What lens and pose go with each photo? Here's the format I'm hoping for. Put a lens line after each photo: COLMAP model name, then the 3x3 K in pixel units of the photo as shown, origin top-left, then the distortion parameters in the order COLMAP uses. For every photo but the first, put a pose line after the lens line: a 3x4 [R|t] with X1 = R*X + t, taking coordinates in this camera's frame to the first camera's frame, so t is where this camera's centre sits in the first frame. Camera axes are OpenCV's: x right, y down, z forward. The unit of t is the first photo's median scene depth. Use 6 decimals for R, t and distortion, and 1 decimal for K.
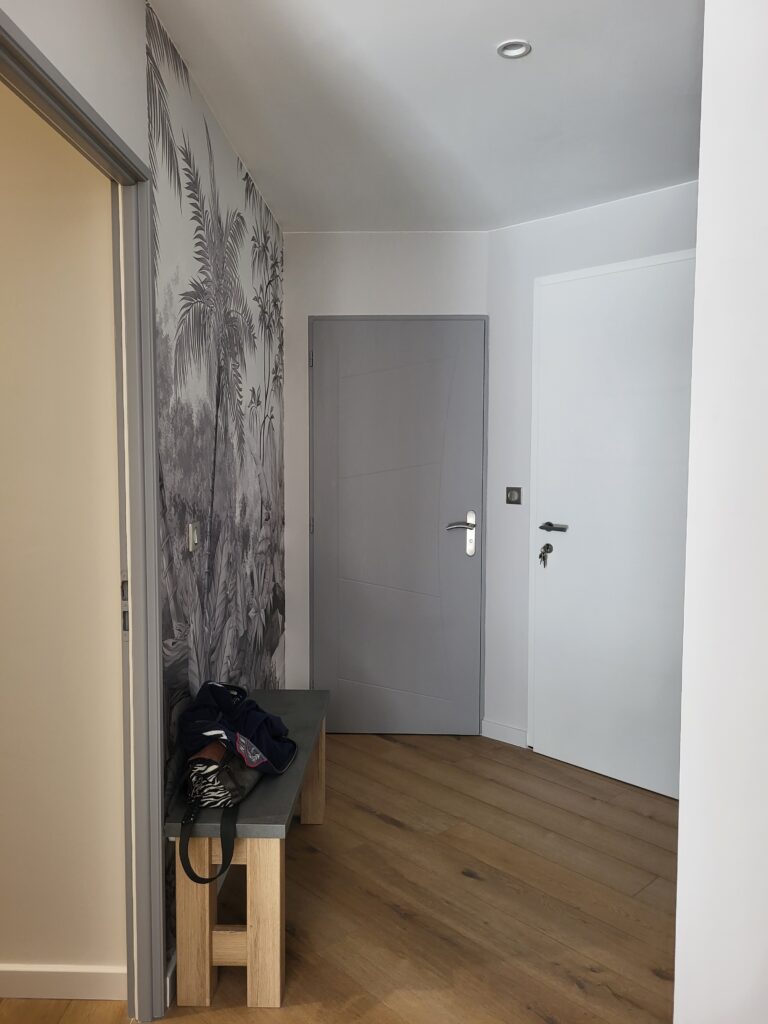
lens RADIAL K [[782.4, 0, 384.8], [0, 782.4, 511.3], [0, 0, 1]] dist [0.050749, -0.042788]
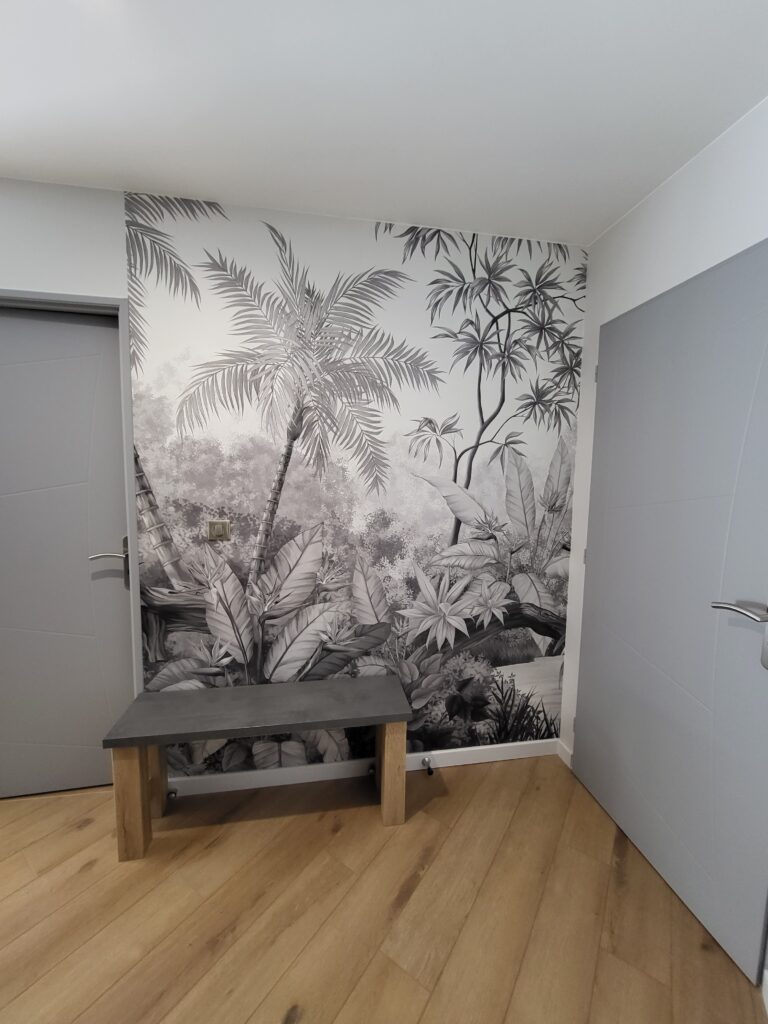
lens RADIAL K [[405.5, 0, 385.0], [0, 405.5, 512.6], [0, 0, 1]] dist [0.001185, 0.000258]
pose [[0.198869, 0.093953, -0.975512, 0.471711], [-0.087494, 0.993121, 0.077812, -0.073426], [0.976113, 0.069877, 0.205721, 0.976602]]
